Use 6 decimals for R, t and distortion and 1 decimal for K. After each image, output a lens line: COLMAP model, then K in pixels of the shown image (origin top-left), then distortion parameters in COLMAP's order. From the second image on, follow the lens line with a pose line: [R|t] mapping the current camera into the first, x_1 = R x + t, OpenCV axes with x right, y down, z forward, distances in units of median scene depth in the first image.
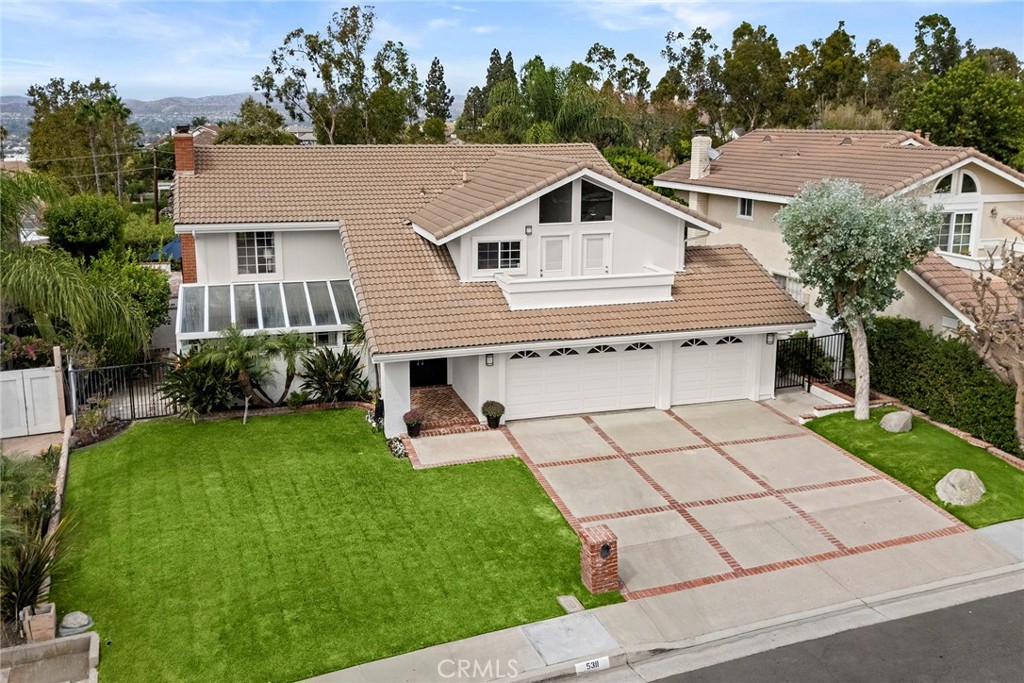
lens RADIAL K [[783.8, 0, 520.2], [0, 783.8, 335.0], [0, 0, 1]] dist [0.041367, -0.025860]
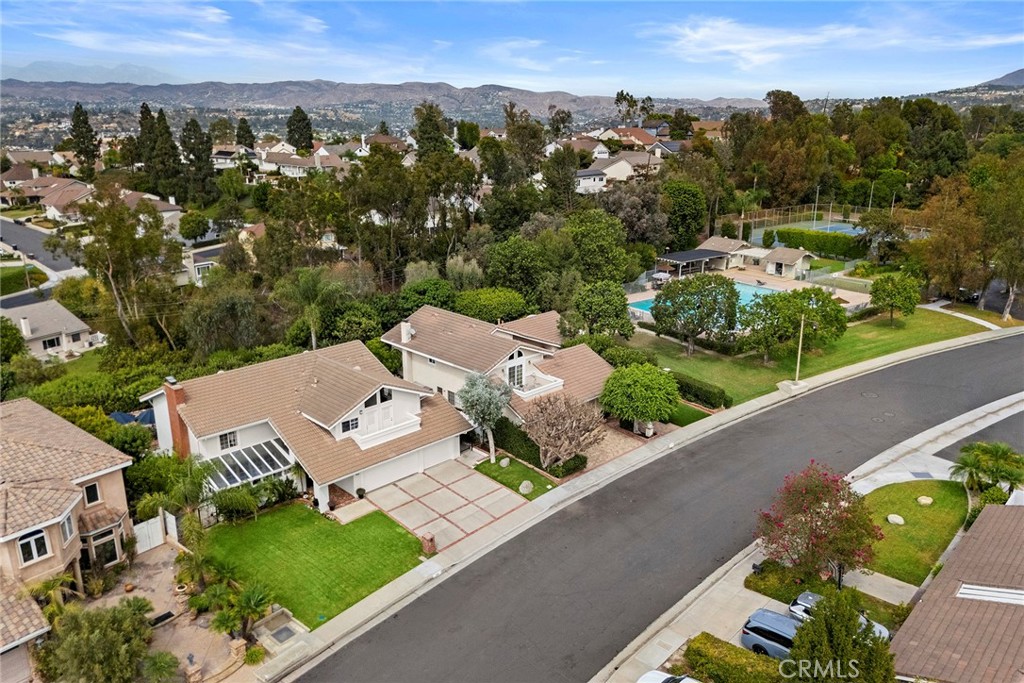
lens RADIAL K [[783.8, 0, 513.0], [0, 783.8, 339.7], [0, 0, 1]] dist [0.041367, -0.025860]
pose [[0.878504, -0.138810, 0.457125, -0.643579], [0.088803, 0.987629, 0.129240, -0.620306], [-0.469409, -0.072944, 0.879963, -1.295306]]
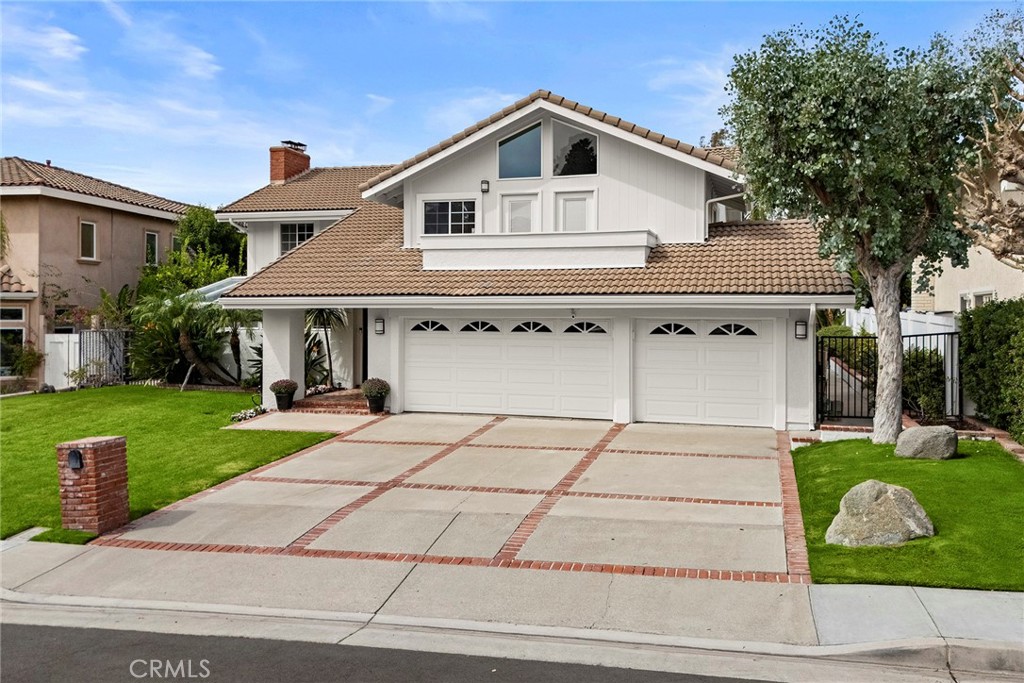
lens RADIAL K [[783.8, 0, 505.0], [0, 783.8, 337.3], [0, 0, 1]] dist [0.041367, -0.025860]
pose [[0.864182, 0.030703, -0.502242, 0.444760], [-0.115766, 0.983492, -0.139071, 0.131115], [0.489681, 0.178325, 0.853471, 0.345830]]
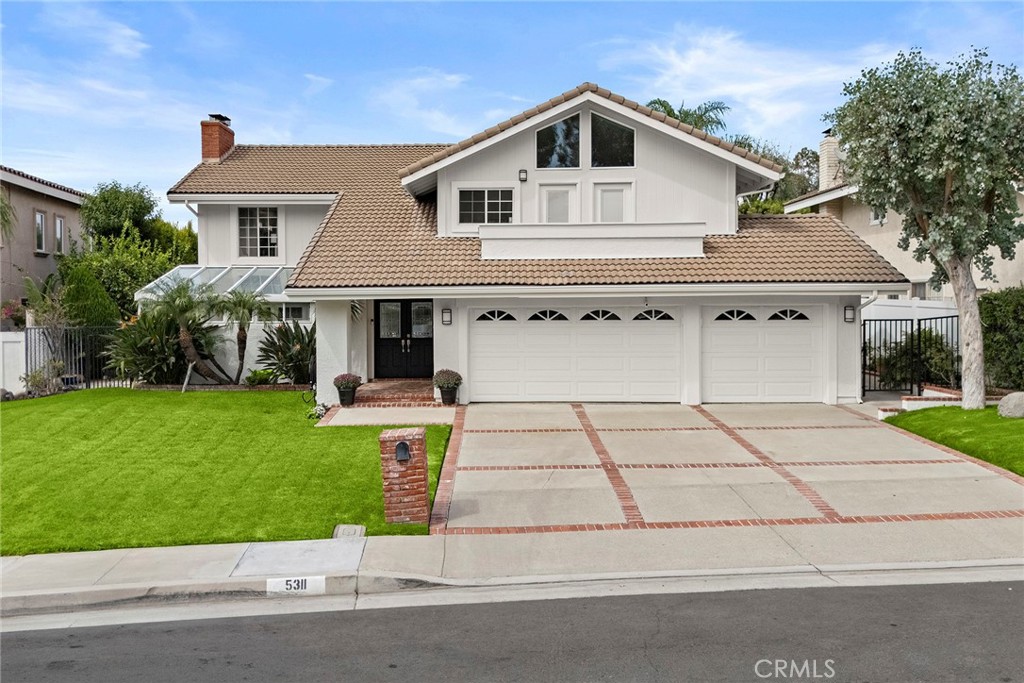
lens RADIAL K [[832.6, 0, 486.7], [0, 832.6, 340.6], [0, 0, 1]] dist [0.046005, -0.049417]
pose [[0.960805, 0.018755, -0.276589, 0.218074], [-0.060989, 0.987566, -0.144895, 0.163587], [0.270432, 0.156085, 0.950002, 0.196239]]
